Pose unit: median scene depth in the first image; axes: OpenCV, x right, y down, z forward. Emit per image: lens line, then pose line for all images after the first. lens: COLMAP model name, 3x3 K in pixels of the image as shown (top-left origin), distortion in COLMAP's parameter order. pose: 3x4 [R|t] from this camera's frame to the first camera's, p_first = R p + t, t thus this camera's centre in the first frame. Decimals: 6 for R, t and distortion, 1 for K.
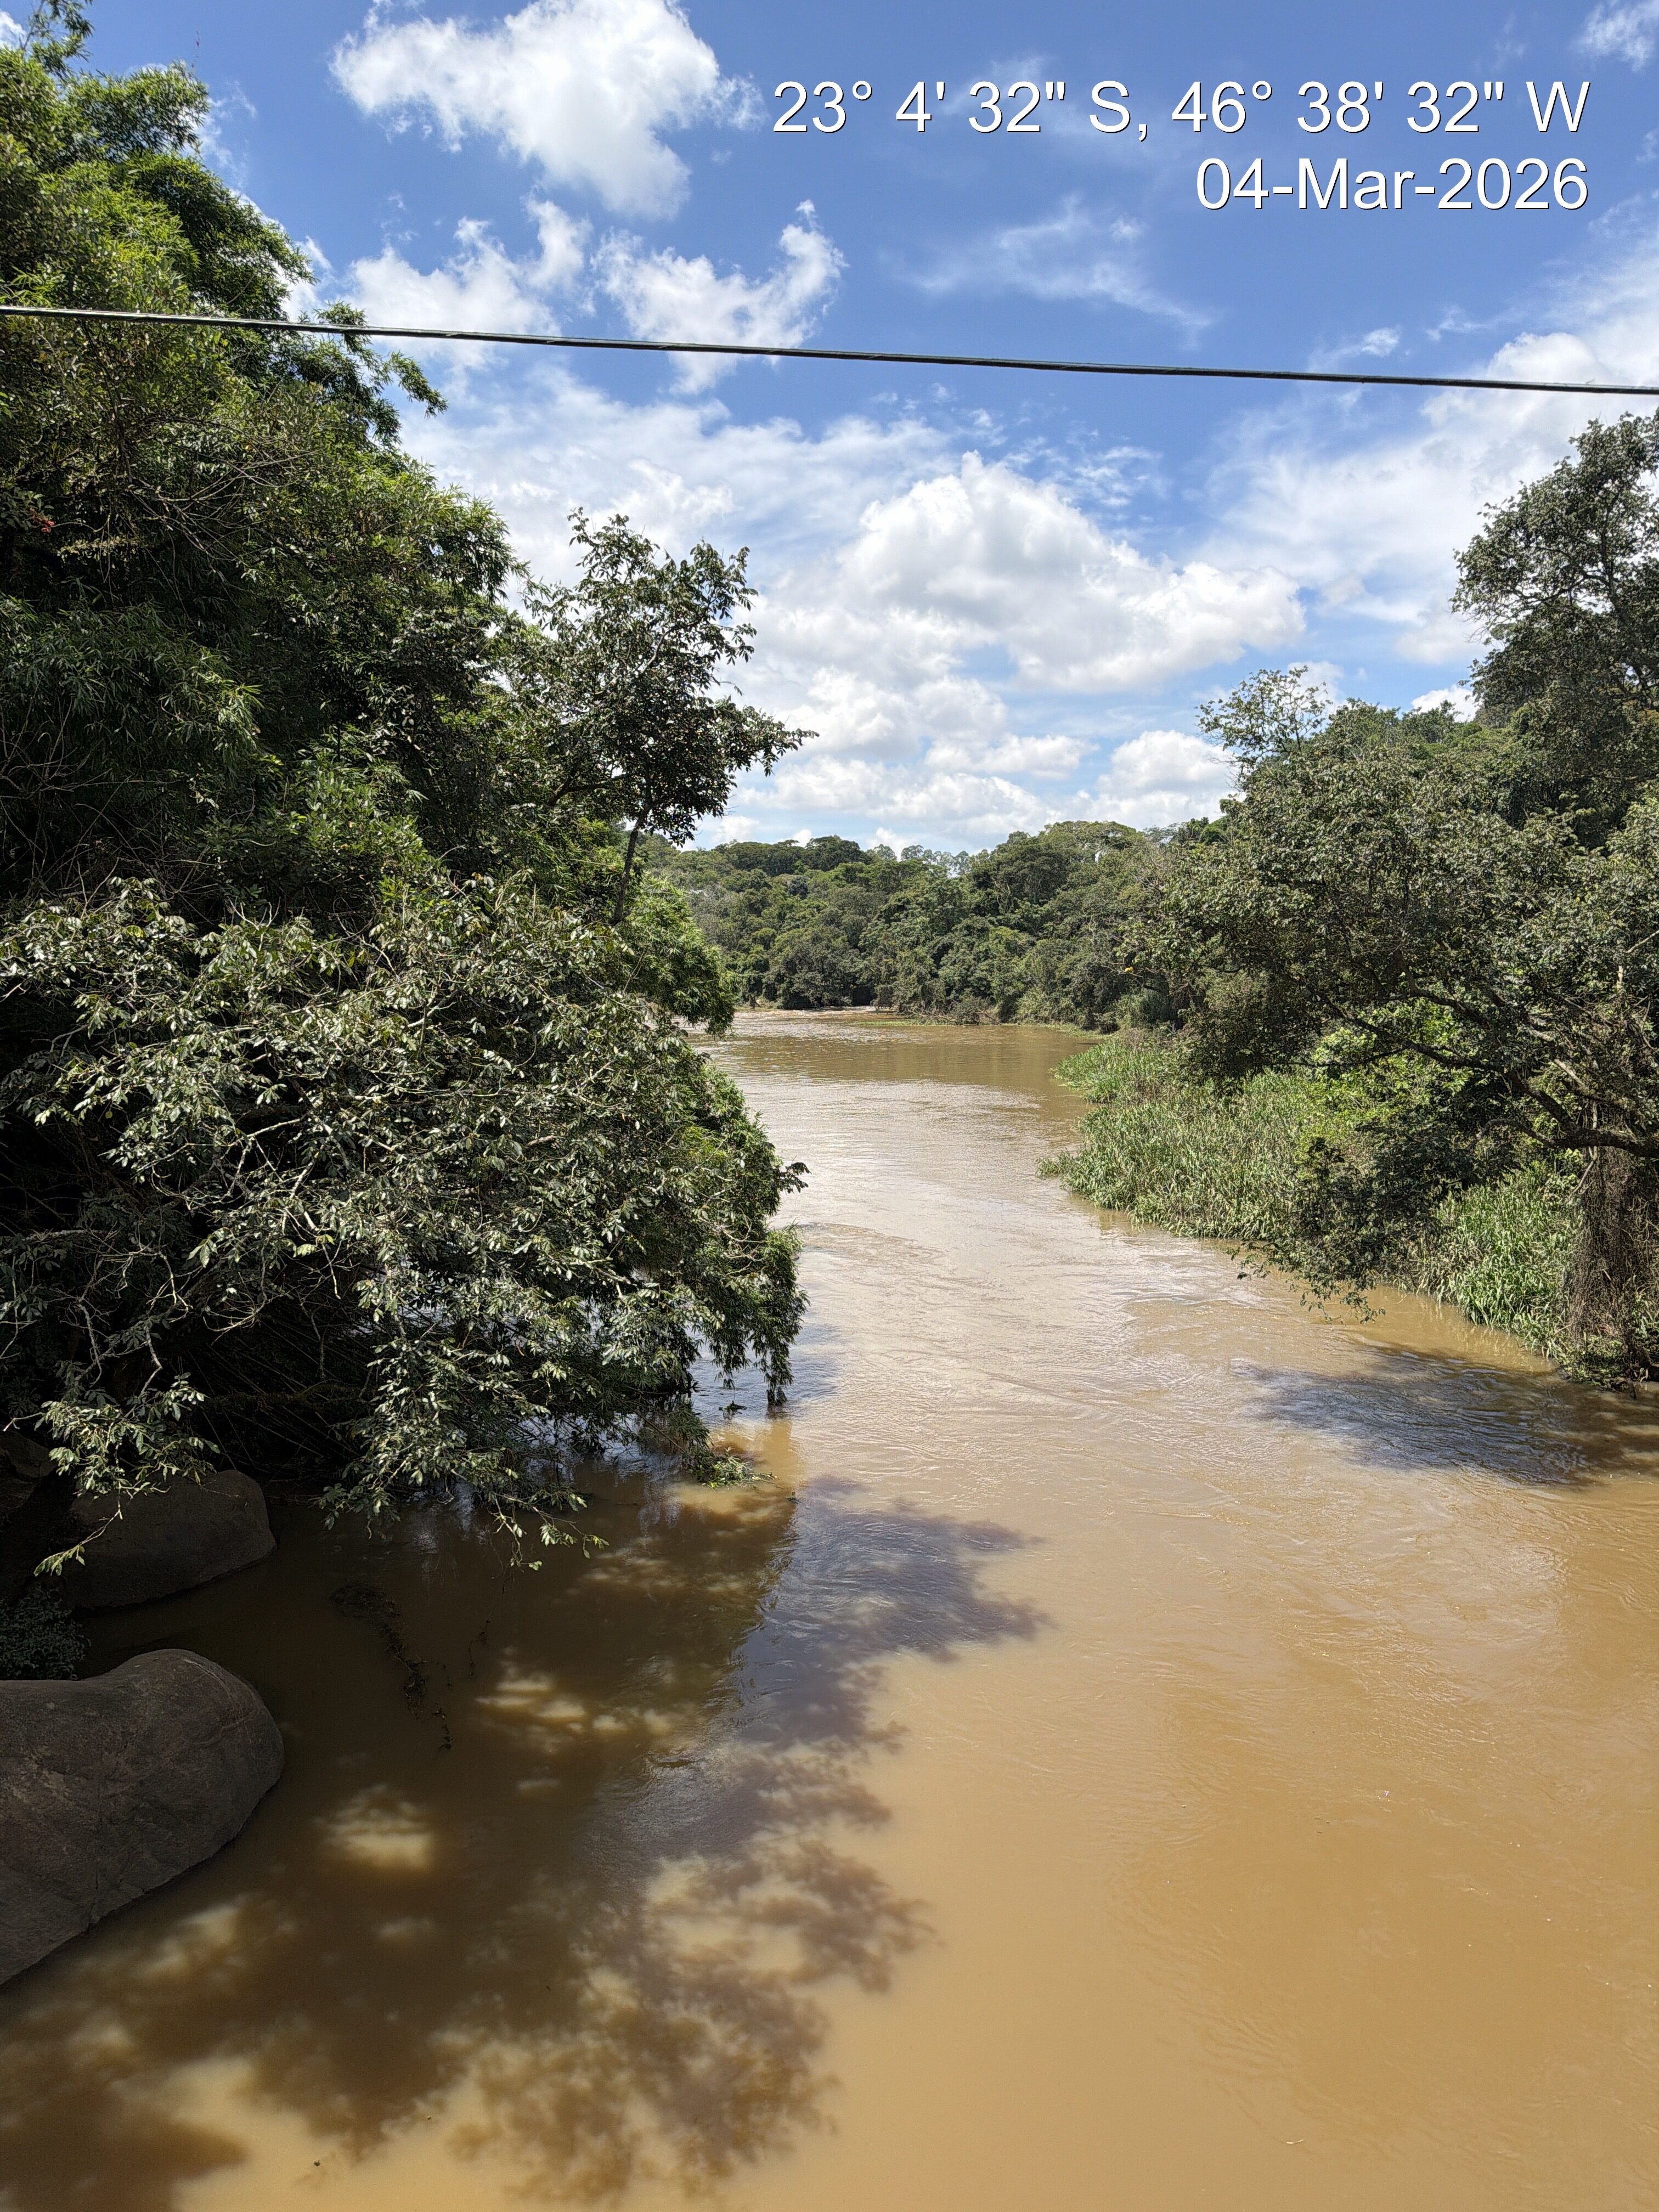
lens RADIAL K [[1440.6, 0, 908.1], [0, 1440.6, 1104.7], [0, 0, 1]] dist [-0.033665, -0.000984]
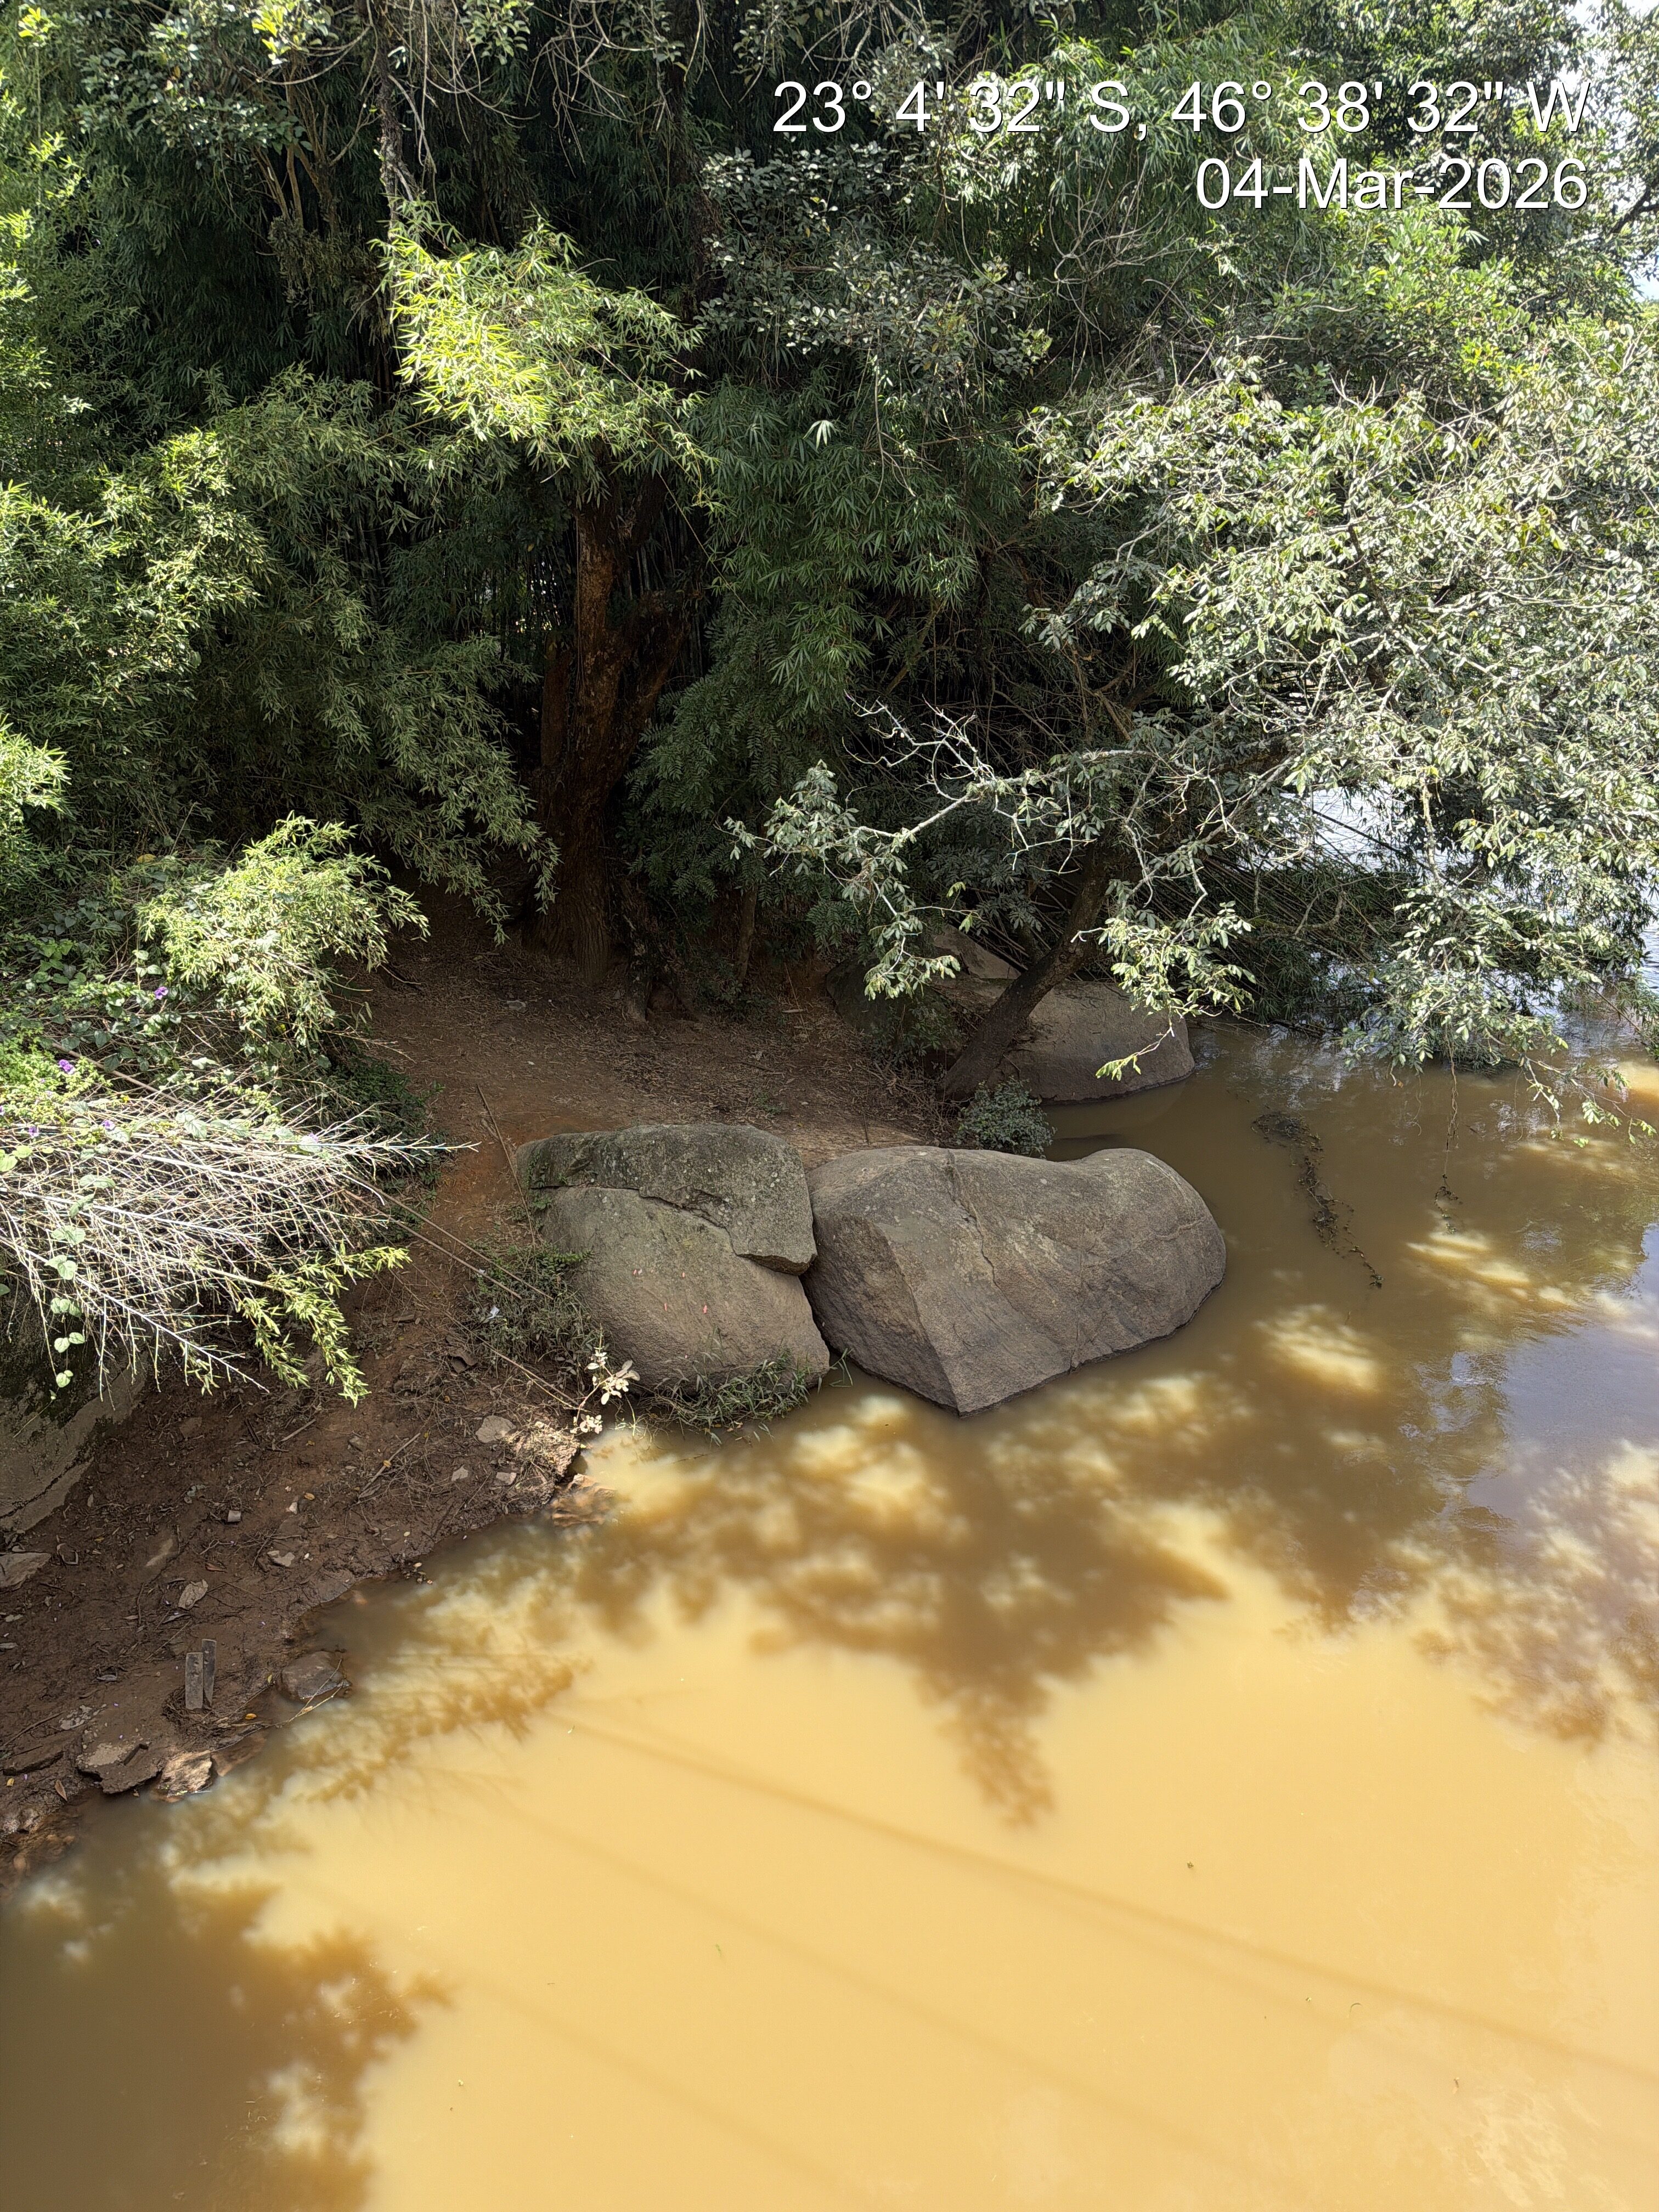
lens RADIAL K [[1440.6, 0, 908.1], [0, 1440.6, 1104.7], [0, 0, 1]] dist [-0.033665, -0.000984]
pose [[0.858671, 0.156265, -0.488124, -0.173828], [0.002611, 0.951041, 0.309053, 0.011214], [0.512521, -0.266649, 0.816224, 0.023015]]
